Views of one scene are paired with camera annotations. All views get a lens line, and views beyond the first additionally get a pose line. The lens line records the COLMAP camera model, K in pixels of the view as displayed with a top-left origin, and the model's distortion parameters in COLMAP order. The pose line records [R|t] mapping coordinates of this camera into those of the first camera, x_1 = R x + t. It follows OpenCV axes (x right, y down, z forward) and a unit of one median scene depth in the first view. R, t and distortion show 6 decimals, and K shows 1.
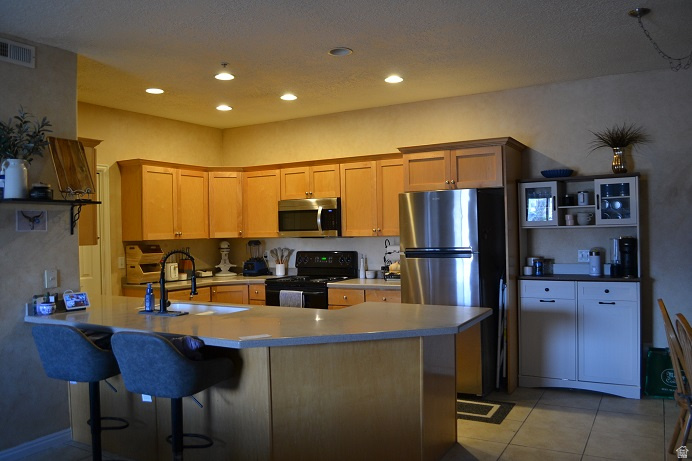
lens RADIAL K [[552.4, 0, 346.0], [0, 552.4, 230.5], [0, 0, 1]] dist [-0.077623, -0.003311]
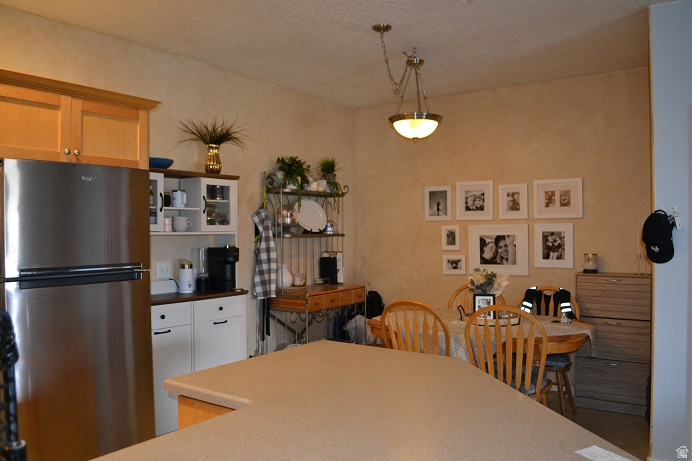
lens RADIAL K [[552.4, 0, 346.0], [0, 552.4, 230.5], [0, 0, 1]] dist [-0.077623, -0.003311]
pose [[0.084988, 0.022016, 0.996139, -0.368073], [0.002593, 0.999748, -0.022317, 0.007322], [-0.996379, 0.004479, 0.084910, 0.705479]]
